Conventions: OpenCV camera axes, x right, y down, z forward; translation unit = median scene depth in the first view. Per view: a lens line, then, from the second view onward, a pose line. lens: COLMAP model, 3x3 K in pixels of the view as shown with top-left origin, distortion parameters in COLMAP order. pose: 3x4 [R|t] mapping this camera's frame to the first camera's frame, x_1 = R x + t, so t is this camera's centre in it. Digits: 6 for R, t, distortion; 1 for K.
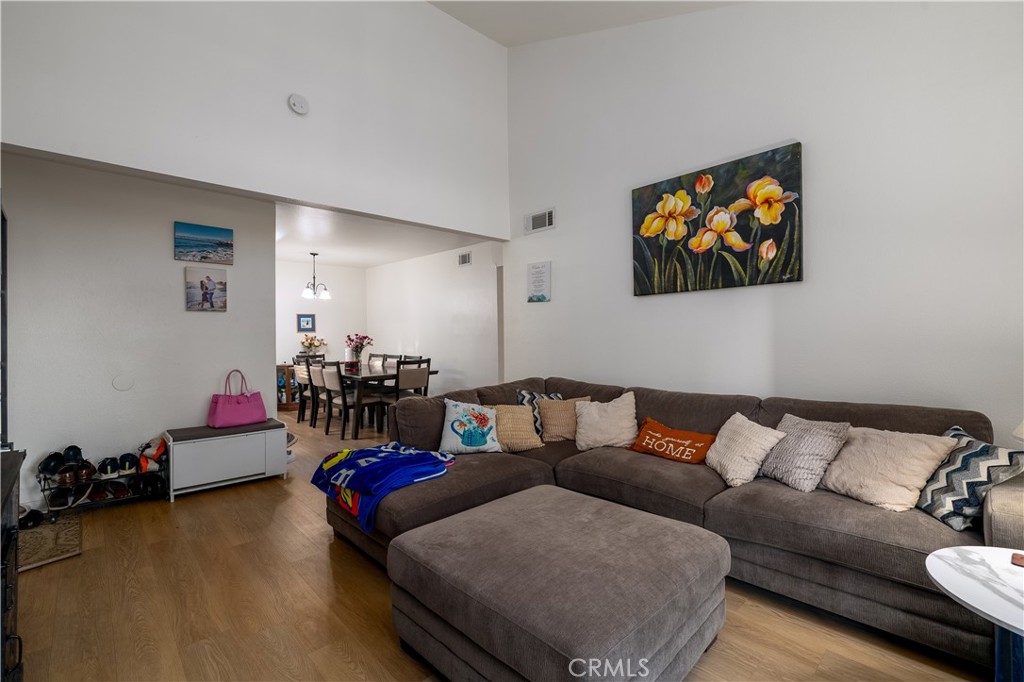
lens RADIAL K [[443.0, 0, 512.4], [0, 443.0, 337.5], [0, 0, 1]] dist [0.000156, 0.000223]
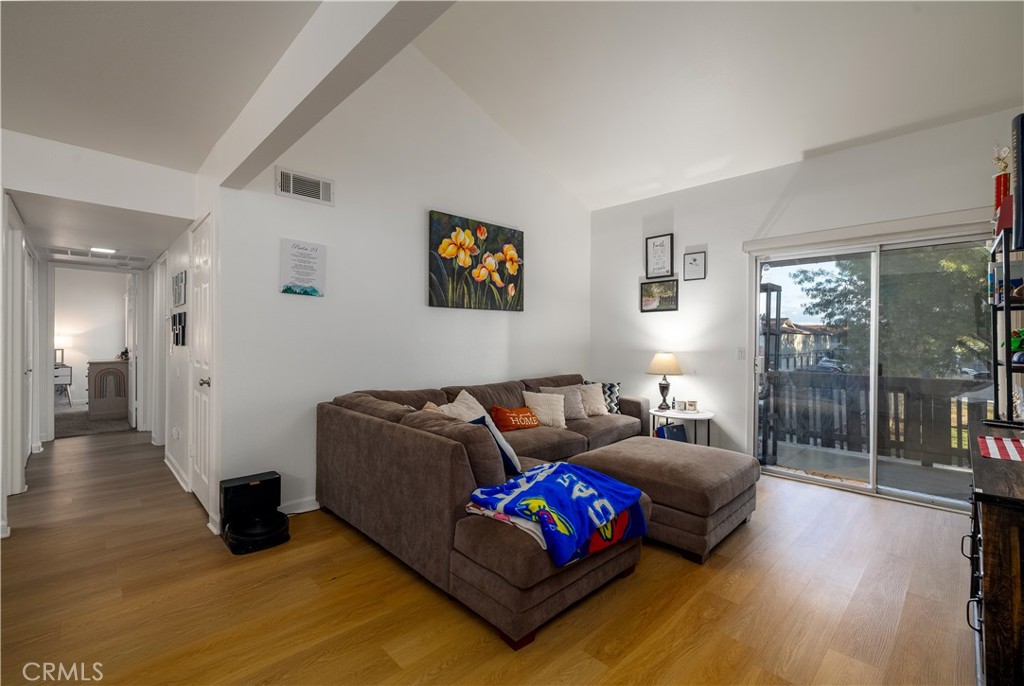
lens RADIAL K [[443.0, 0, 512.4], [0, 443.0, 339.5], [0, 0, 1]] dist [0.000156, 0.000223]
pose [[-0.003118, 0.009521, 0.999950, -0.850750], [-0.002348, 0.999952, -0.009528, -0.000284], [-0.999992, -0.002378, -0.003095, 0.818098]]
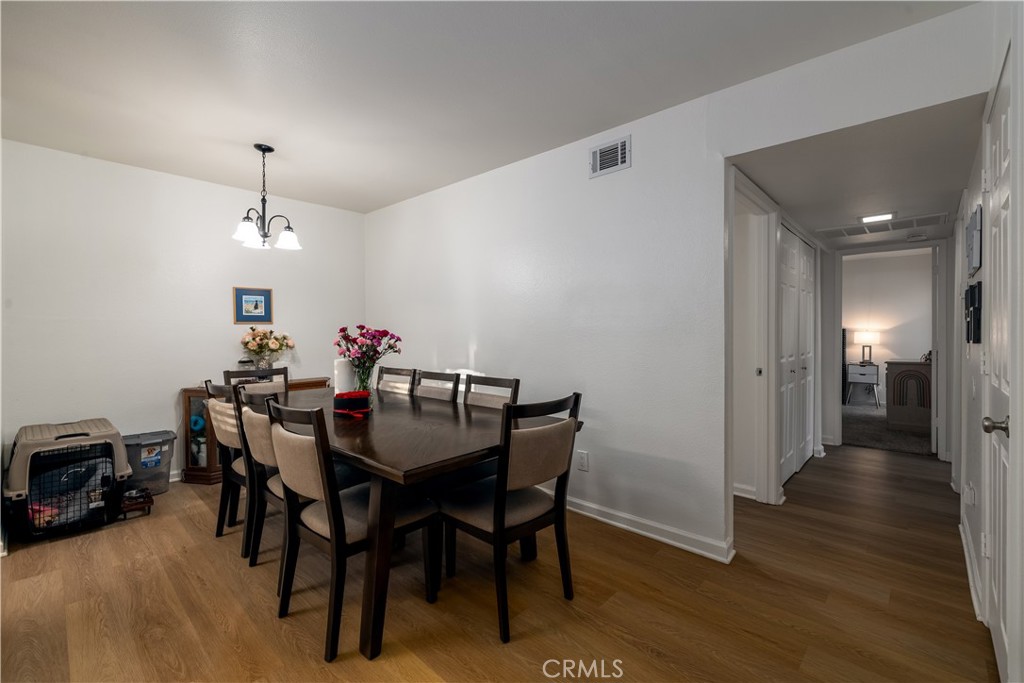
lens RADIAL K [[443.0, 0, 512.4], [0, 443.0, 338.0], [0, 0, 1]] dist [0.000156, 0.000223]
pose [[0.998757, 0.008603, 0.049105, -0.422095], [-0.008758, 0.999957, 0.002936, 0.003224], [-0.049078, -0.003363, 0.998789, 1.053077]]
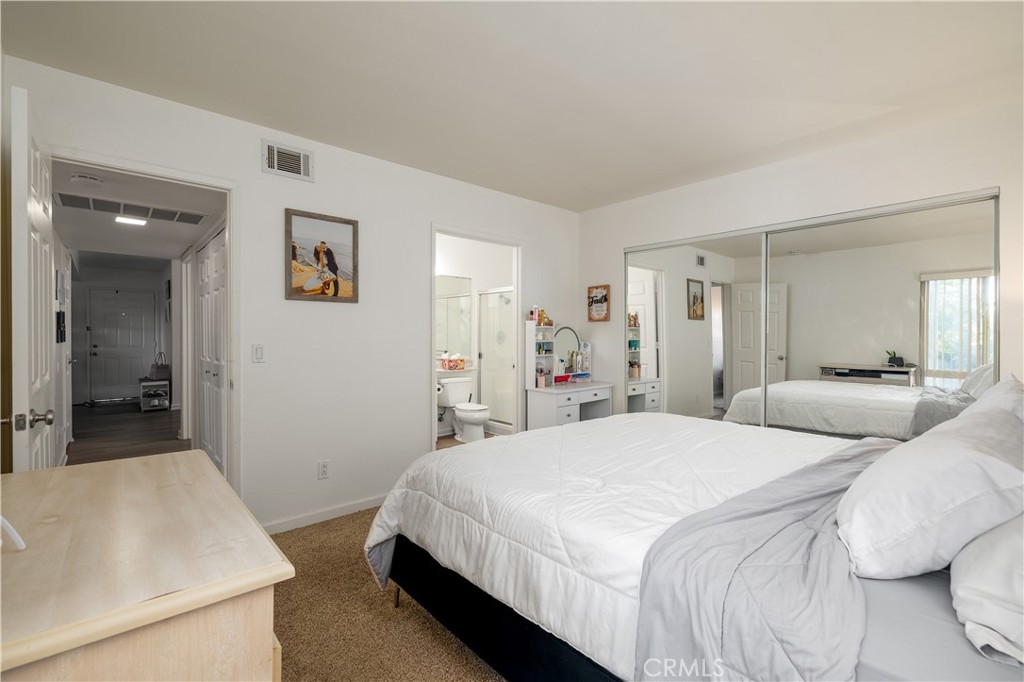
lens RADIAL K [[443.0, 0, 512.4], [0, 443.0, 337.5], [0, 0, 1]] dist [0.000156, 0.000223]
pose [[-0.038667, 0.013203, -0.999165, 1.490250], [-0.004233, 0.999902, 0.013376, -0.028522], [0.999243, 0.004746, -0.038608, 2.989681]]
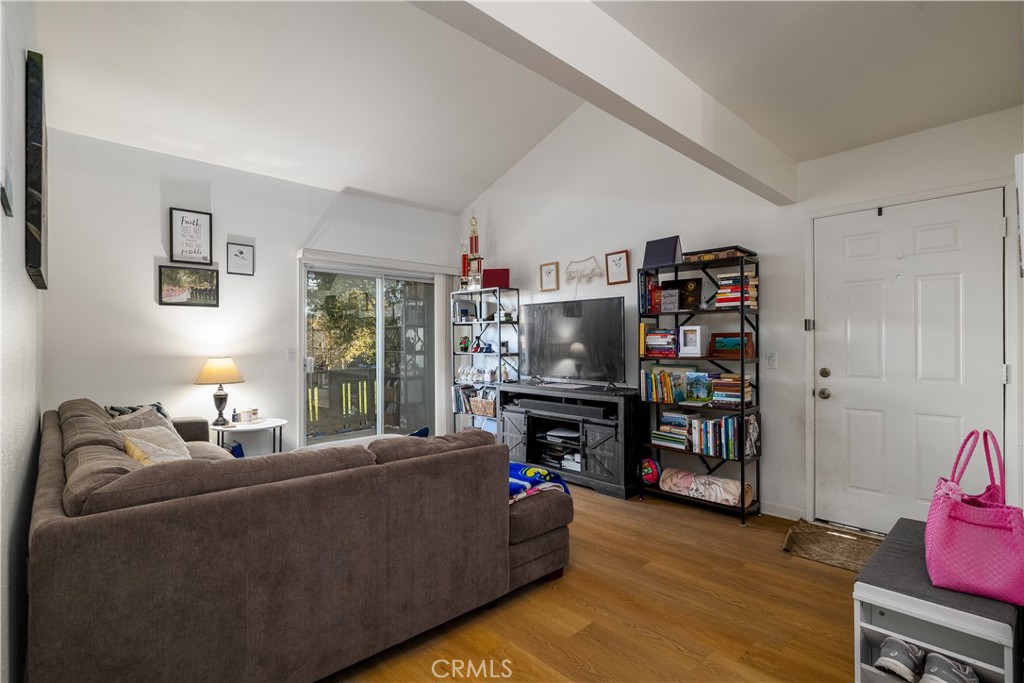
lens RADIAL K [[489.8, 0, 512.0], [0, 489.8, 341.5], [0, 0, 1]] dist [0.001002, 0.000080]
pose [[-0.999849, 0.010122, 0.014109, -0.263527], [0.010148, 0.999947, 0.001768, -0.009009], [-0.014090, 0.001911, -0.999899, 1.578523]]
